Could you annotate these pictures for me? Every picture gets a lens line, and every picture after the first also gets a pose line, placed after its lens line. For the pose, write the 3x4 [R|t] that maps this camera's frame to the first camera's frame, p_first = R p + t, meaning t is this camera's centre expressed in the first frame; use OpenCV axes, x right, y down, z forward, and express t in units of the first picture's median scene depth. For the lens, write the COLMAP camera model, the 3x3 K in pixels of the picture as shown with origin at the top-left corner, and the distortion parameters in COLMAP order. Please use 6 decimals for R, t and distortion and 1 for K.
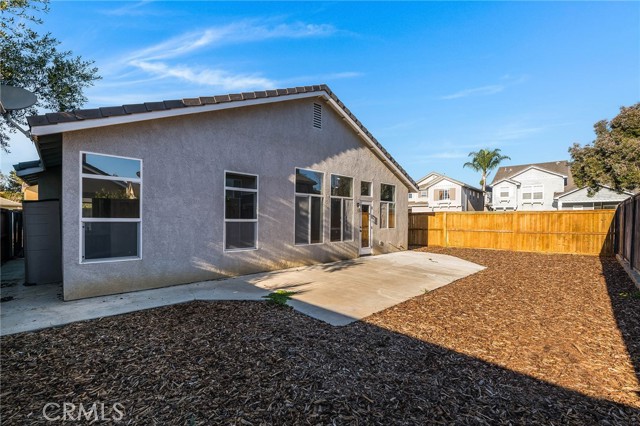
lens RADIAL K [[266.6, 0, 316.1], [0, 266.6, 217.9], [0, 0, 1]] dist [0.000728, -0.000015]
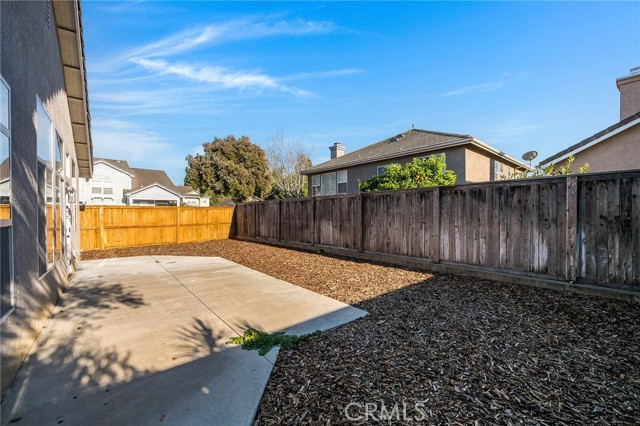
lens RADIAL K [[266.6, 0, 316.4], [0, 266.6, 216.5], [0, 0, 1]] dist [0.000728, -0.000015]
pose [[0.083610, -0.019905, 0.996300, -0.338980], [0.007118, 0.999787, 0.019377, -0.001786], [-0.996473, 0.005472, 0.083734, 0.381514]]
